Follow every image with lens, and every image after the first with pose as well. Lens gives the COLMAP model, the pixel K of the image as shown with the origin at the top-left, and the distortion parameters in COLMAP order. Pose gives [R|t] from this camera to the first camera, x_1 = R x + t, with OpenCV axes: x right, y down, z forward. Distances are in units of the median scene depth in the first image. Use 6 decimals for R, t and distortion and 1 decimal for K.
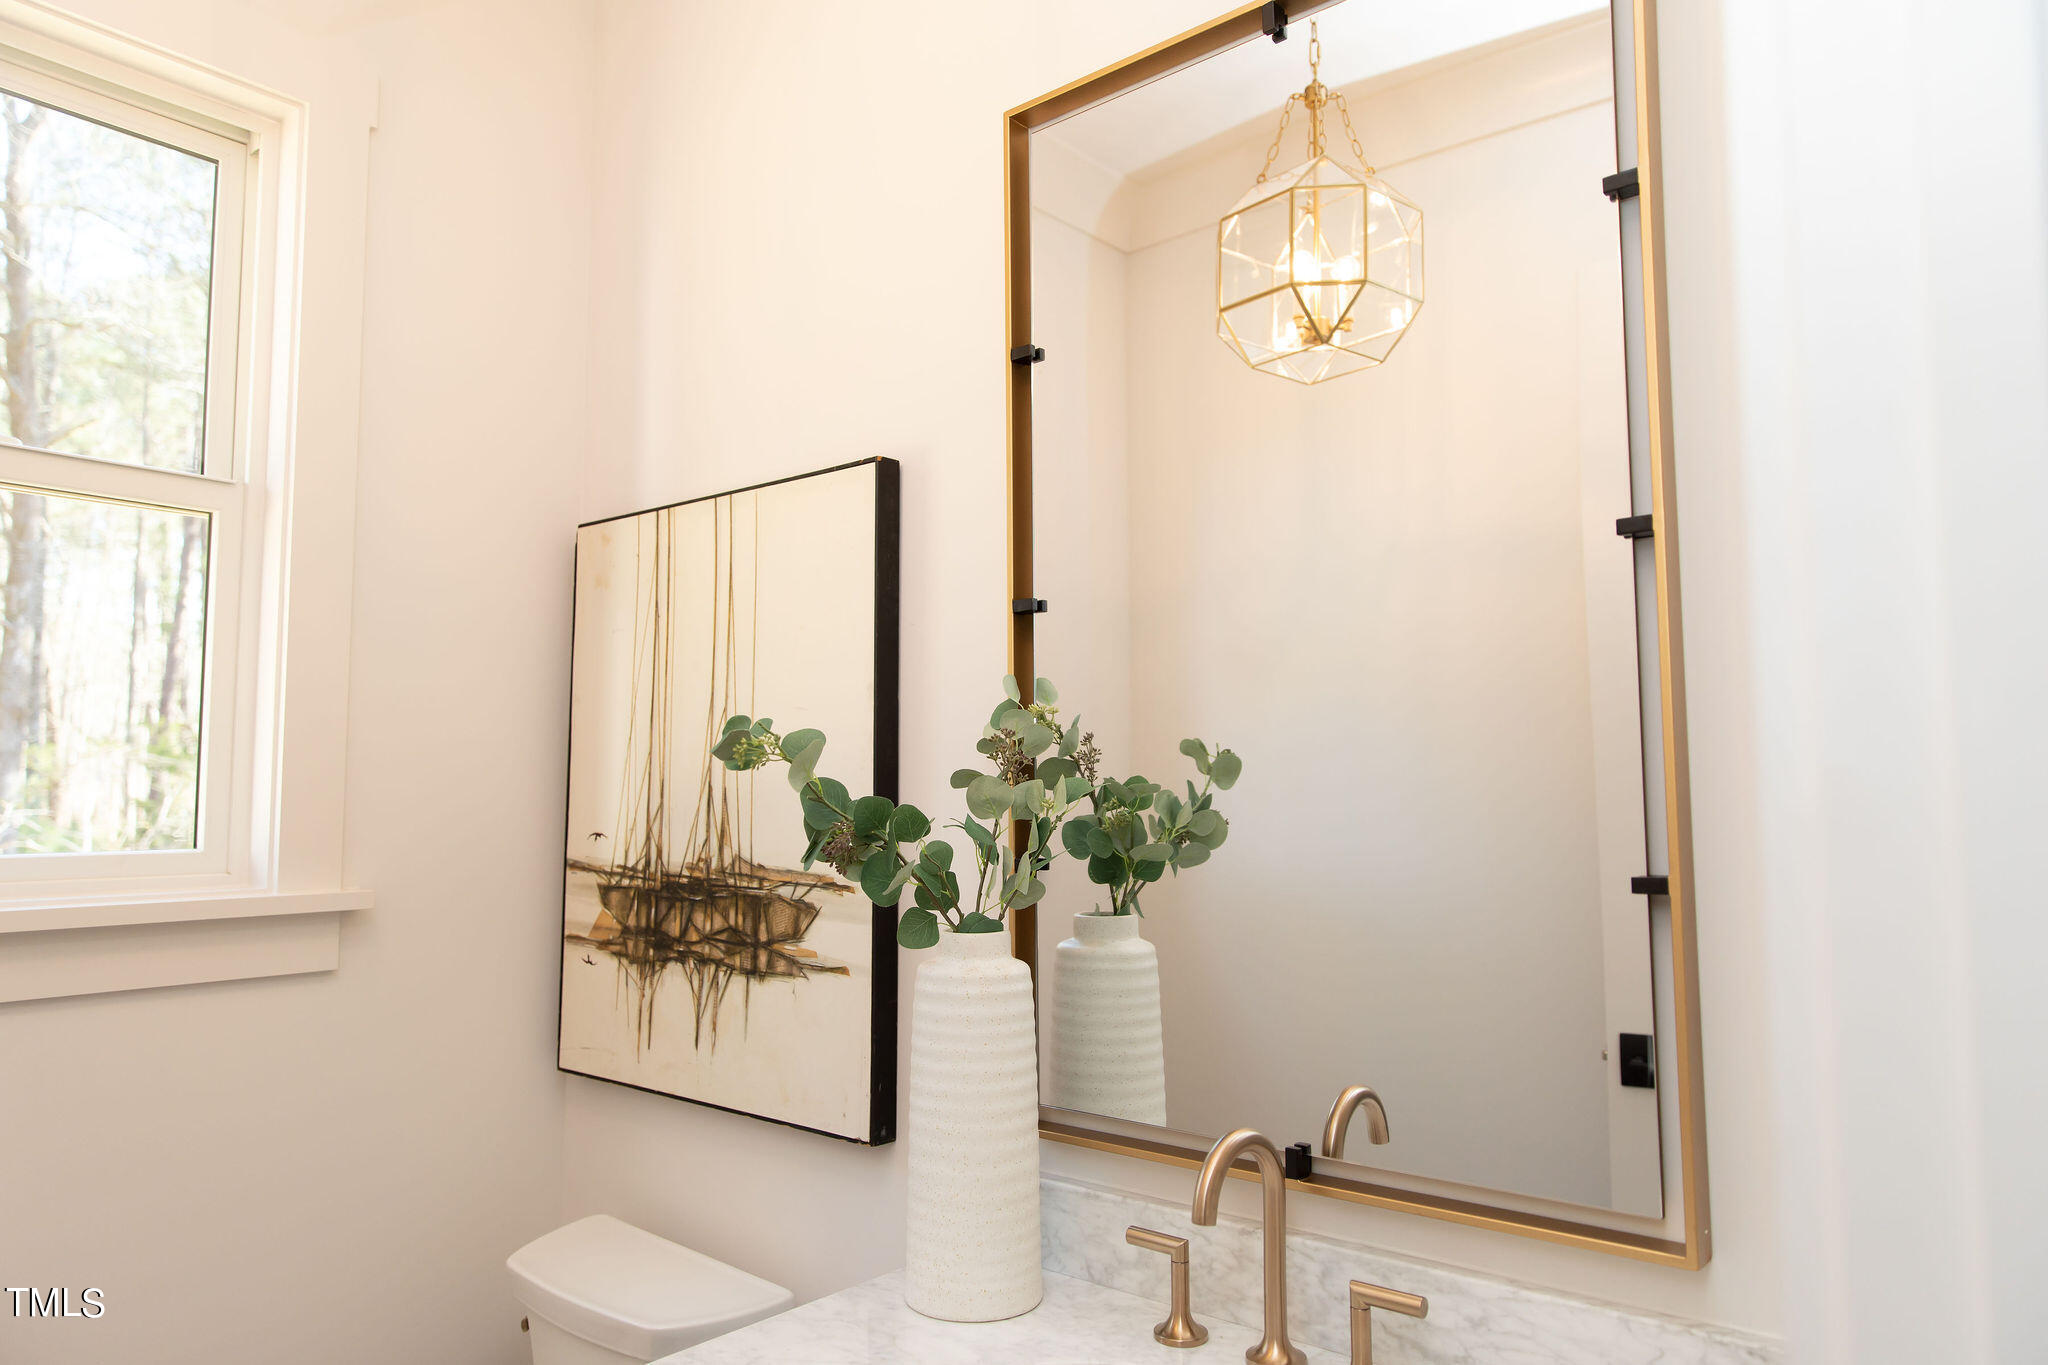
lens RADIAL K [[1363.5, 0, 1026.5], [0, 1363.5, 689.1], [0, 0, 1]] dist [0.015474, -0.001227]
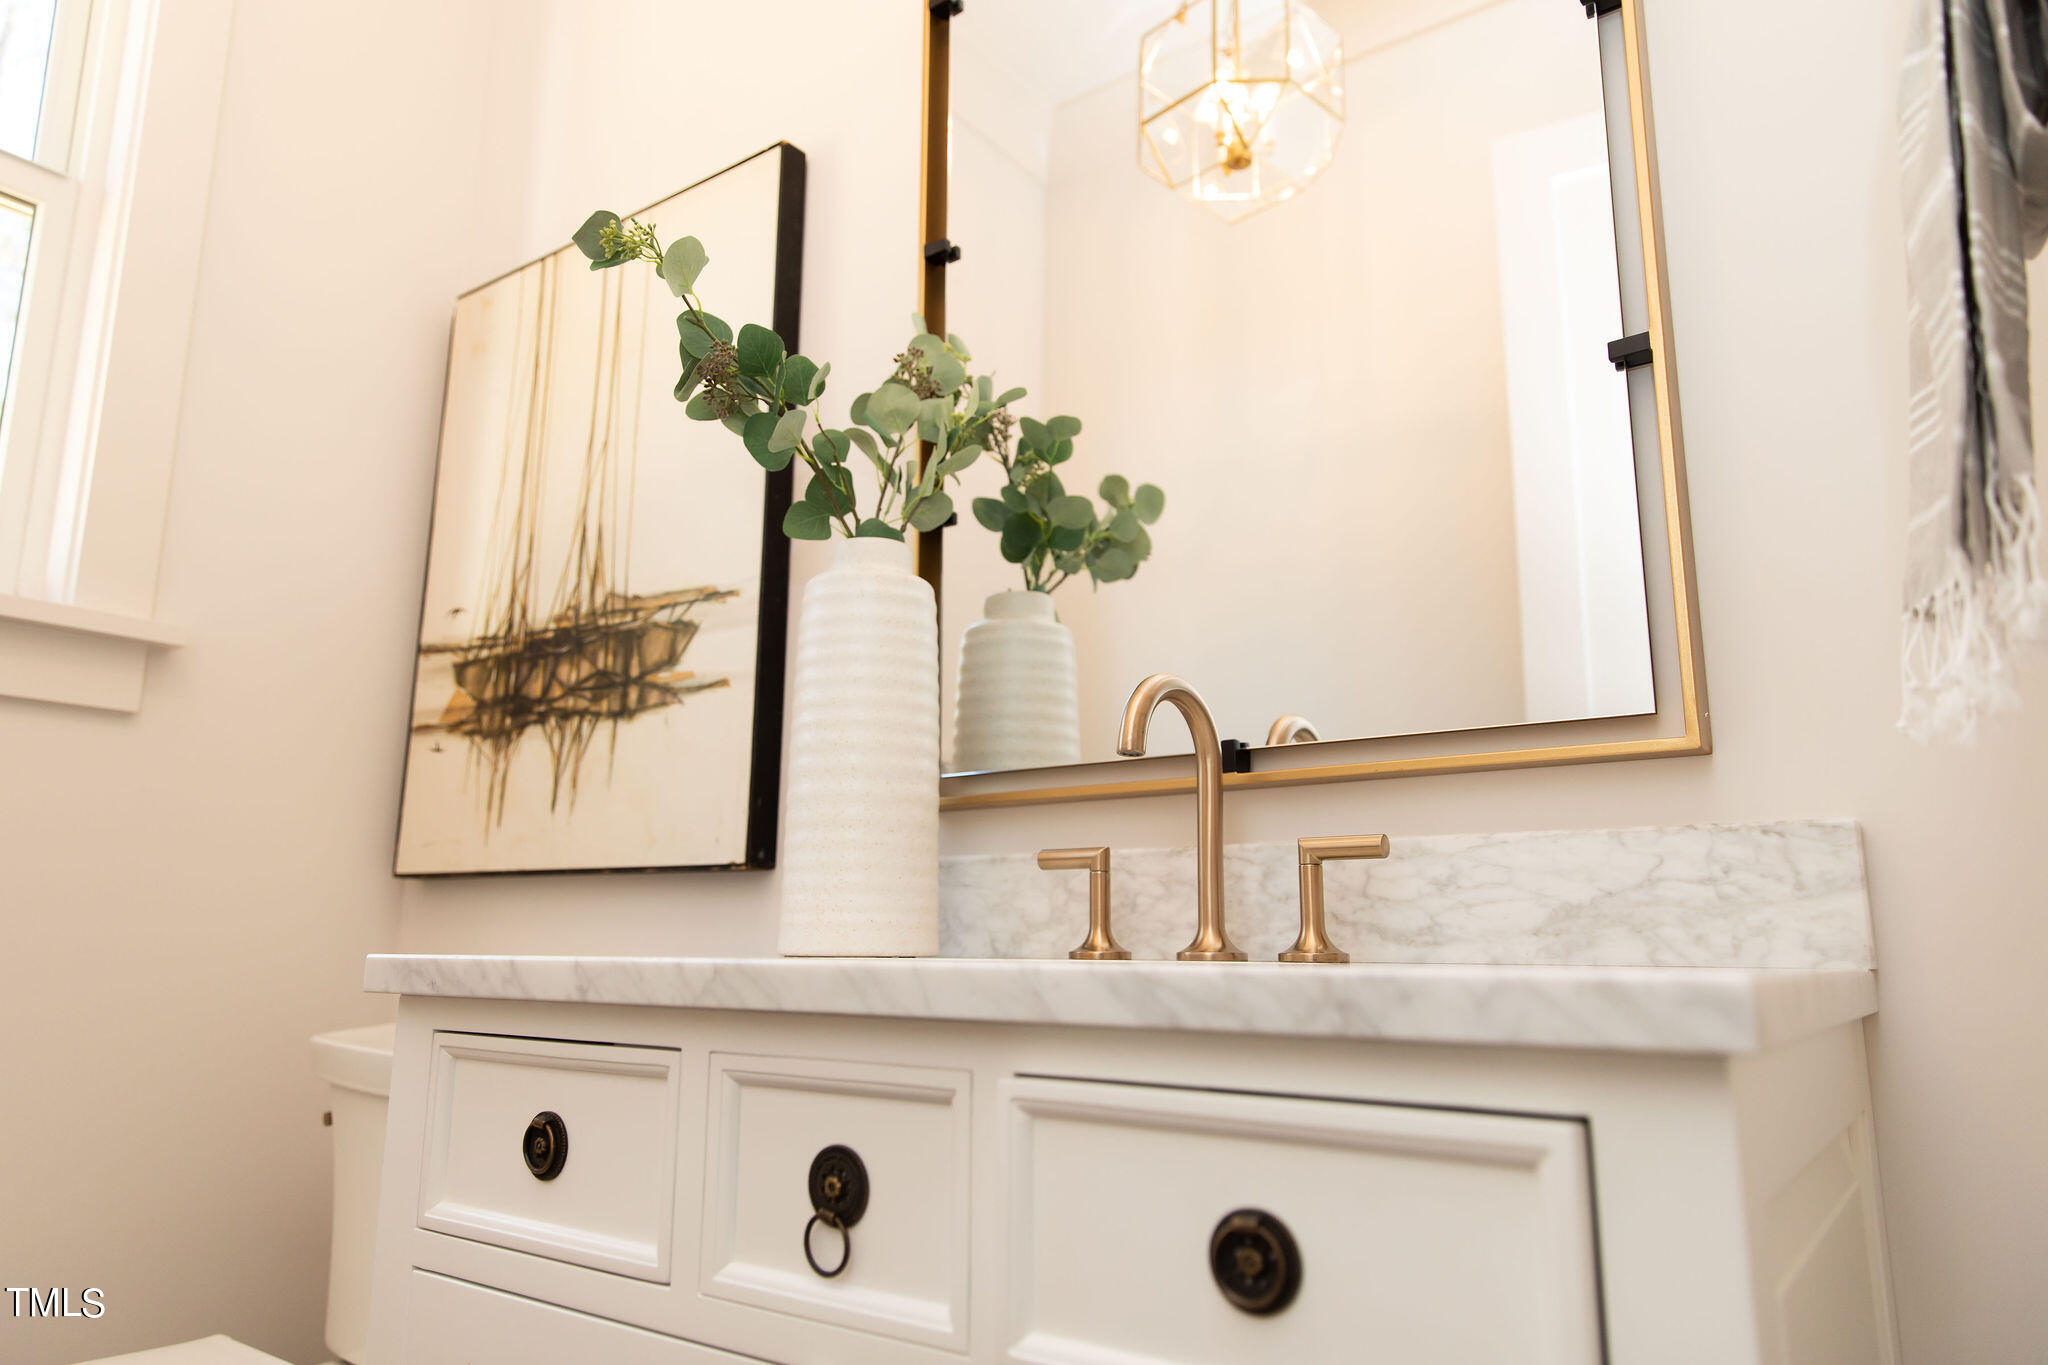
lens RADIAL K [[1363.5, 0, 1017.5], [0, 1363.5, 678.5], [0, 0, 1]] dist [0.015474, -0.001227]
pose [[0.997883, 0.024714, 0.060154, 0.004236], [-0.017863, 0.993563, -0.111865, 0.317014], [-0.062532, 0.110554, 0.991901, 0.108535]]
